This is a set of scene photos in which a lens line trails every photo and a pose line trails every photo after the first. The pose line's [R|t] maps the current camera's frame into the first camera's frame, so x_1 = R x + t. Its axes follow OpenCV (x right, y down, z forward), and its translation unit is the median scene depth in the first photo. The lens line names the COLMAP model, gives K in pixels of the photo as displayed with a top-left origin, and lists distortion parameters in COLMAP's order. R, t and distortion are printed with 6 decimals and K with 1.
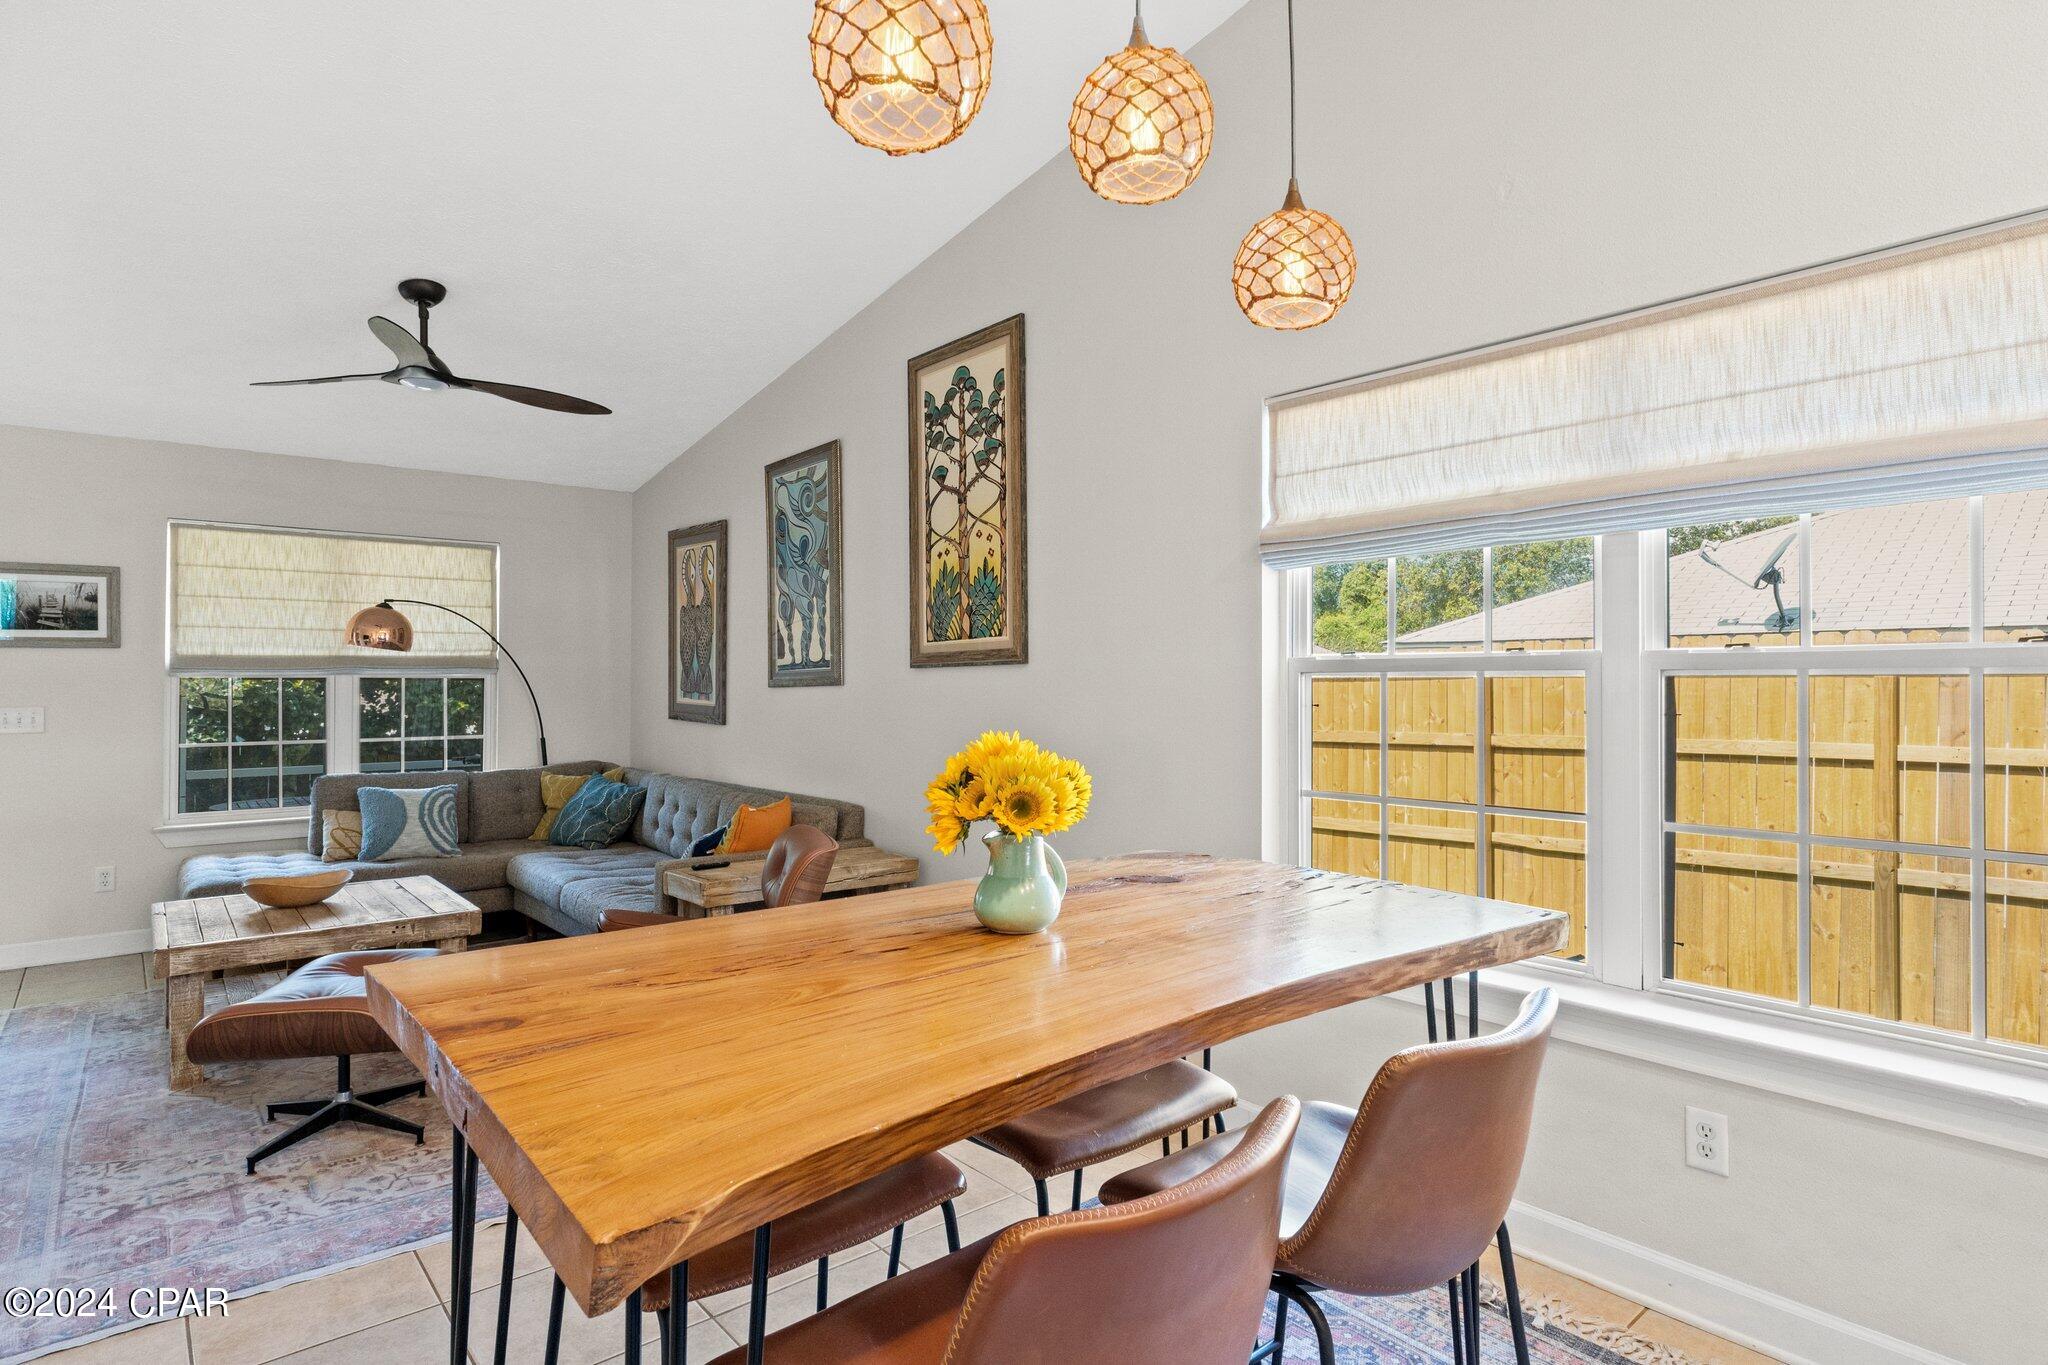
lens RADIAL K [[1073.0, 0, 1059.4], [0, 1073.0, 671.9], [0, 0, 1]] dist [-0.009405, 0.000877]
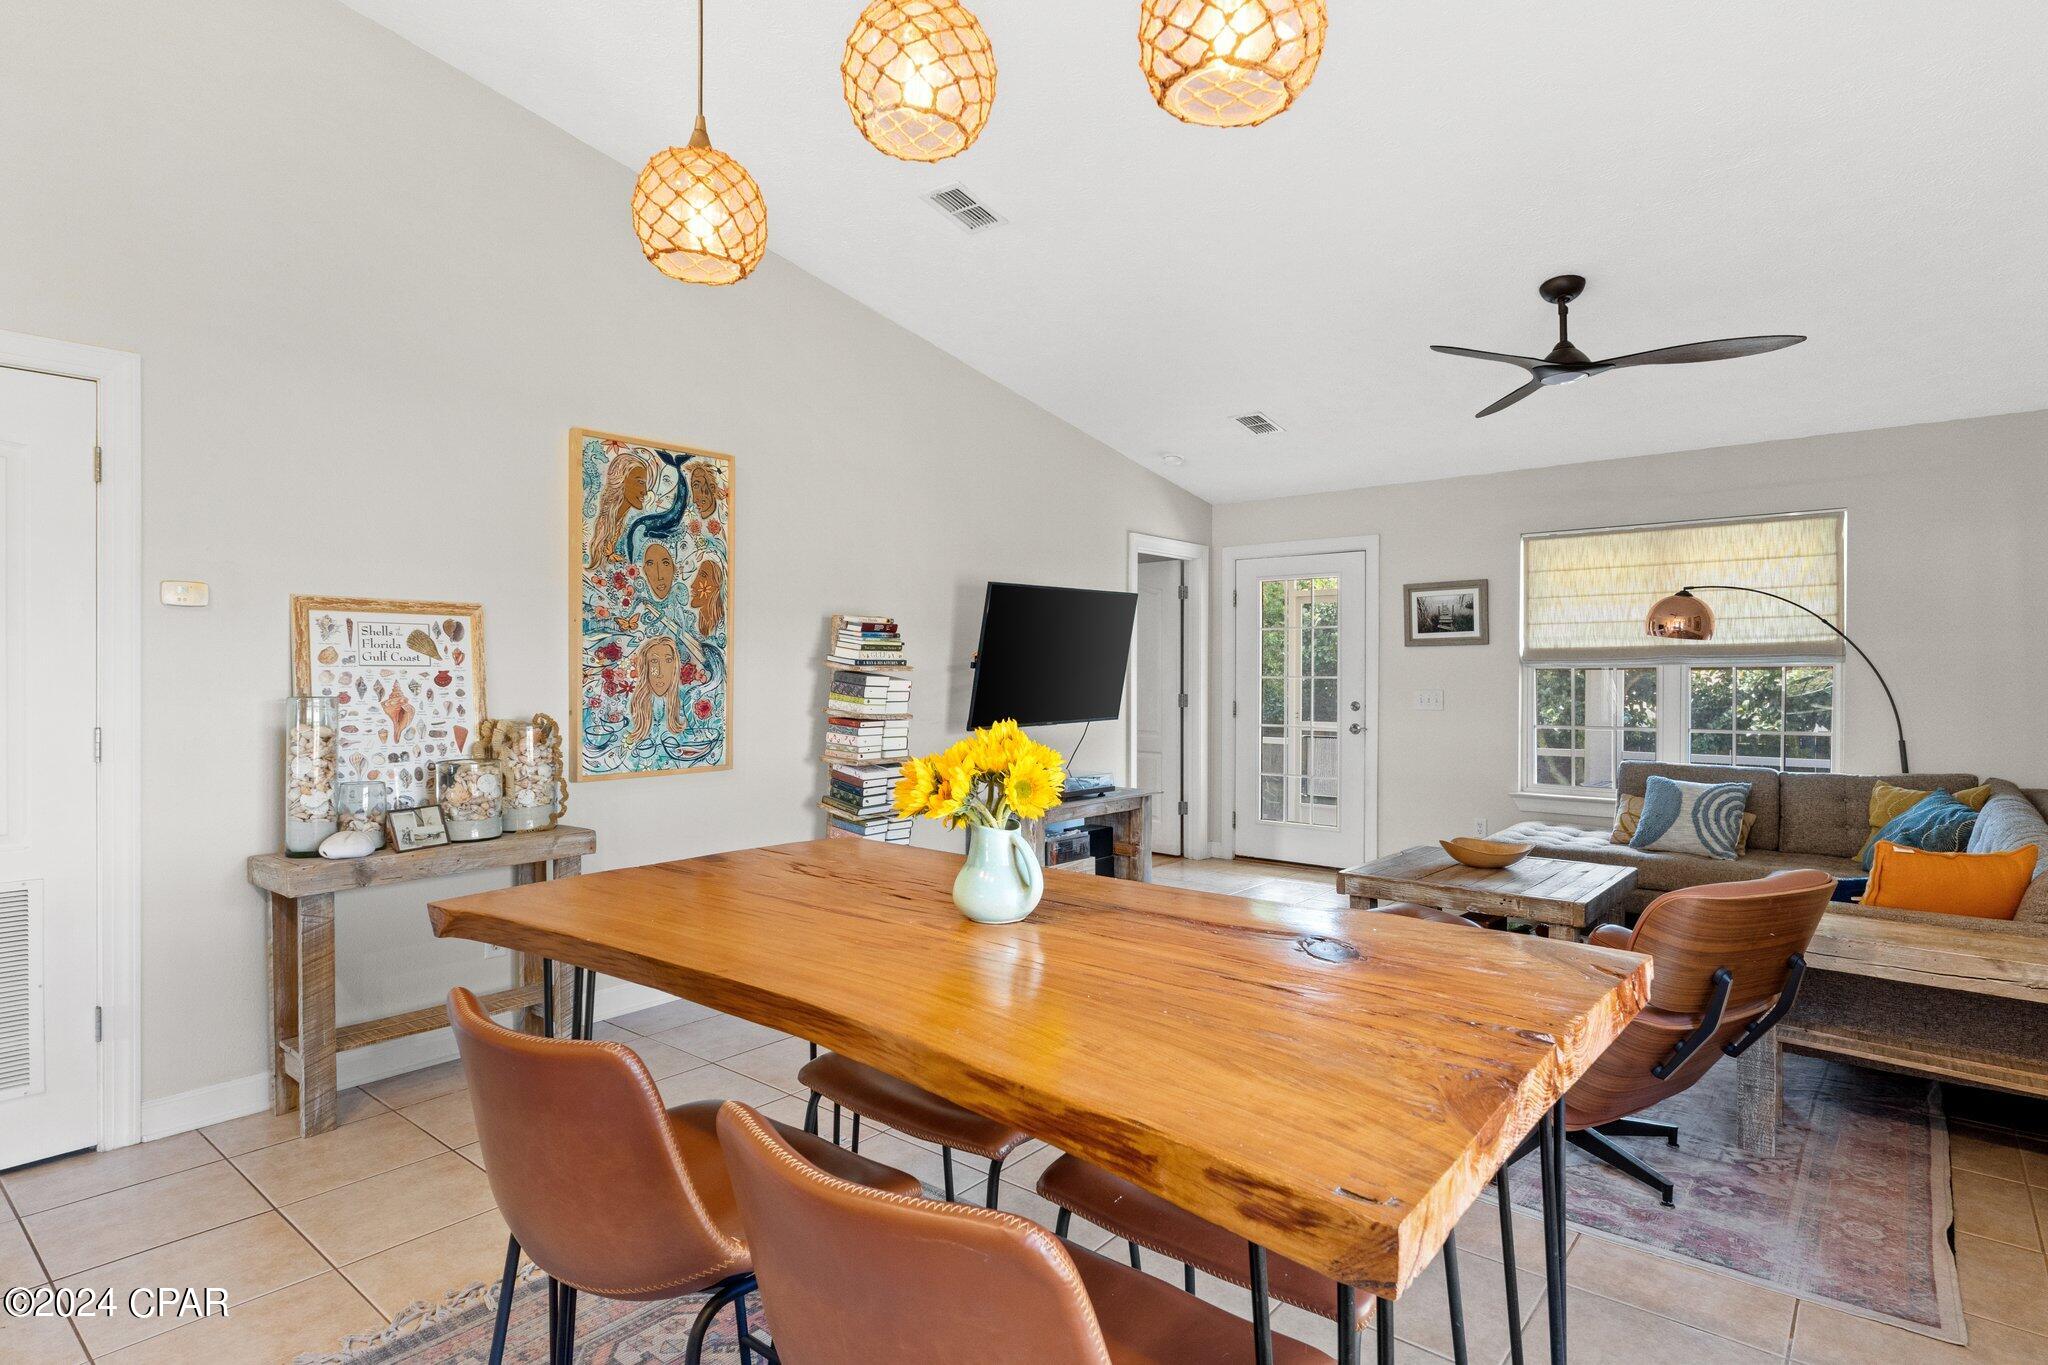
lens RADIAL K [[1073.0, 0, 983.8], [0, 1073.0, 677.2], [0, 0, 1]] dist [-0.009405, 0.000877]
pose [[0.133737, 0.003867, -0.991009, 0.277377], [0.010431, 0.999932, 0.005310, 0.002878], [0.990962, -0.011047, 0.133687, 0.252338]]
